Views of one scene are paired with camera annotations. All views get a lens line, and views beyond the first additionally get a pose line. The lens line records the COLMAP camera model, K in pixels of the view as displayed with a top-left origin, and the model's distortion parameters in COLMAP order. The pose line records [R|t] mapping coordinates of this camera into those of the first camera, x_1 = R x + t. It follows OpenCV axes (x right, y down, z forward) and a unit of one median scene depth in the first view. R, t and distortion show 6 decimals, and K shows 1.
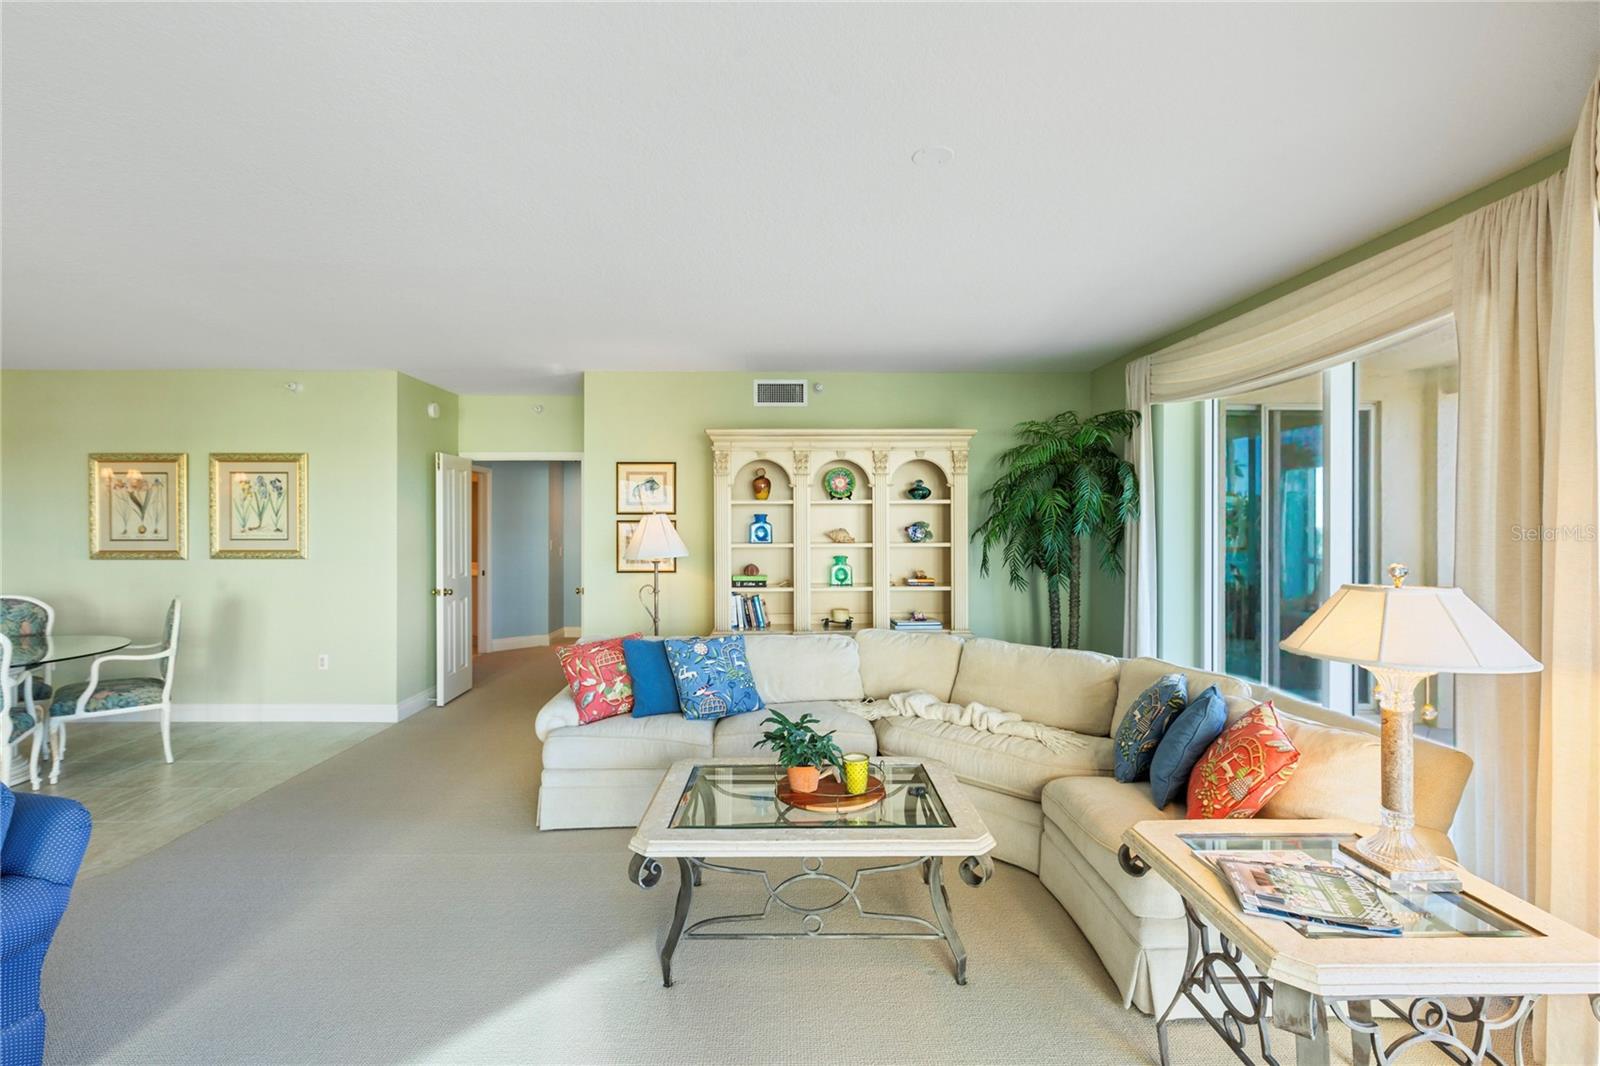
lens RADIAL K [[722.9, 0, 794.0], [0, 722.9, 519.8], [0, 0, 1]] dist [0.001474, 0.000265]
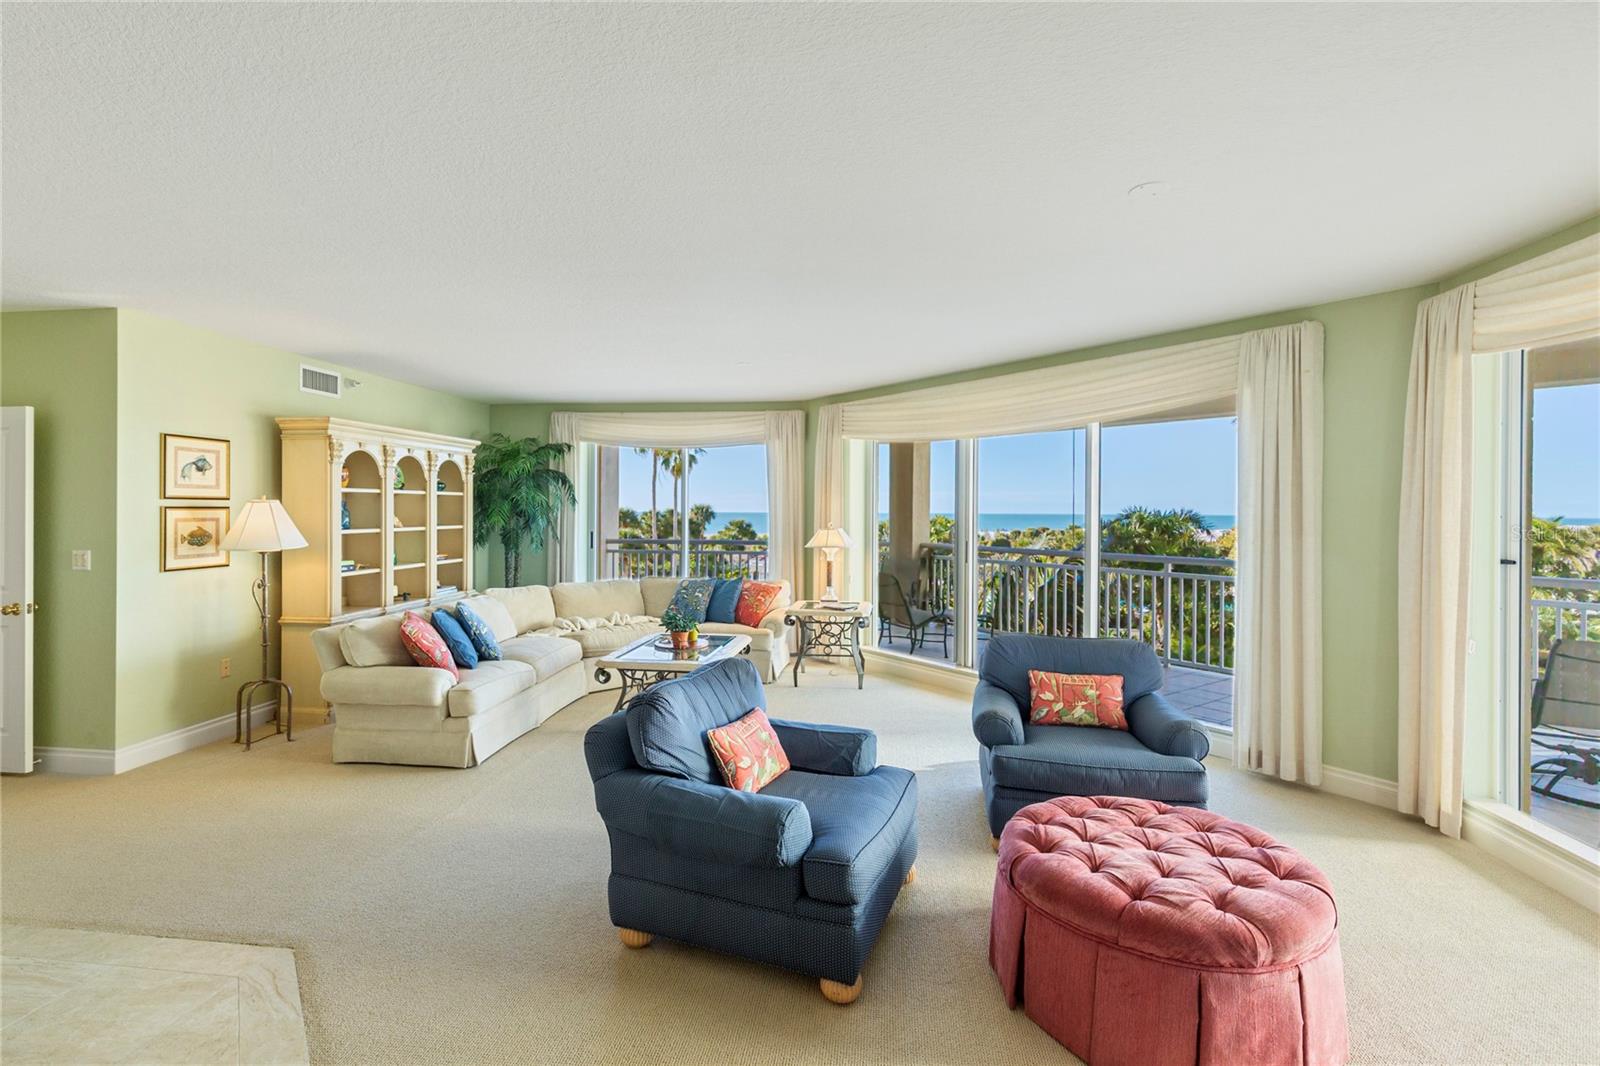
lens RADIAL K [[733.8, 0, 795.6], [0, 733.8, 510.0], [0, 0, 1]] dist [0.003989, 0.000179]
pose [[0.142346, -0.000442, 0.989817, -1.022988], [-0.010087, 0.999947, 0.001897, -0.004217], [-0.989766, -0.010254, 0.142334, 0.207139]]
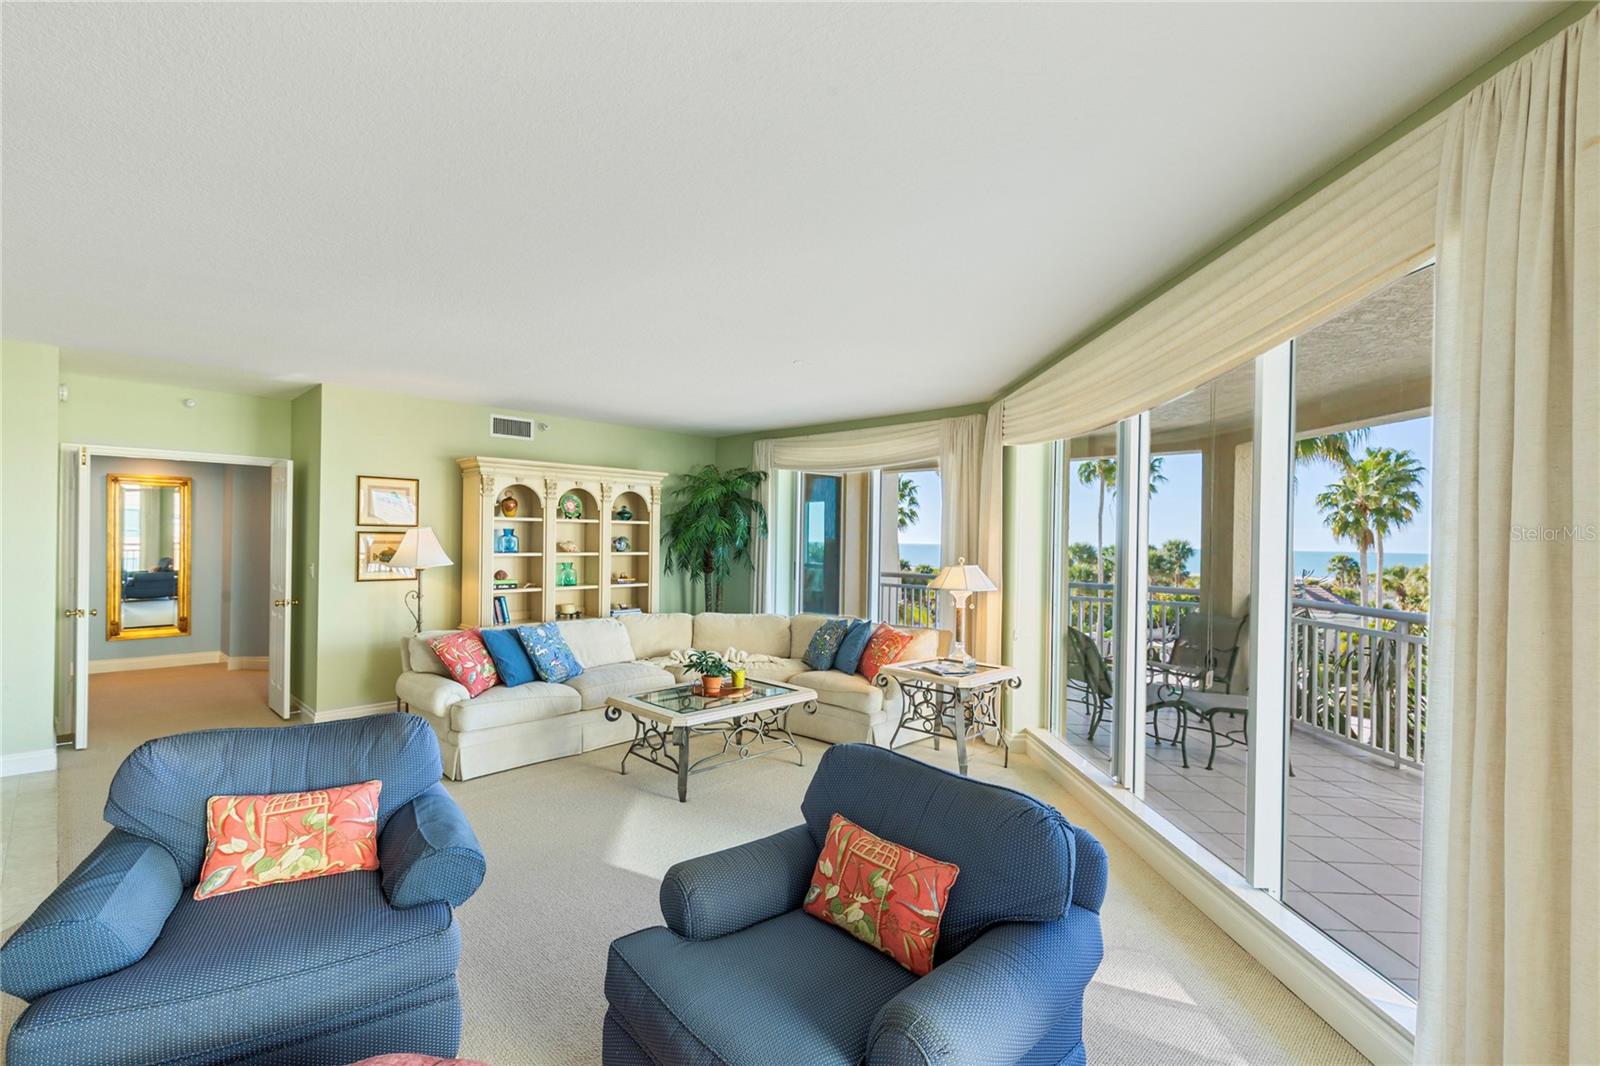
lens RADIAL K [[725.3, 0, 793.1], [0, 725.3, 537.9], [0, 0, 1]] dist [0.001232, 0.000314]
pose [[0.712695, 0.011490, 0.701380, -0.571969], [-0.018353, 0.999829, 0.002270, -0.004012], [-0.701234, -0.014490, 0.712784, -0.203038]]
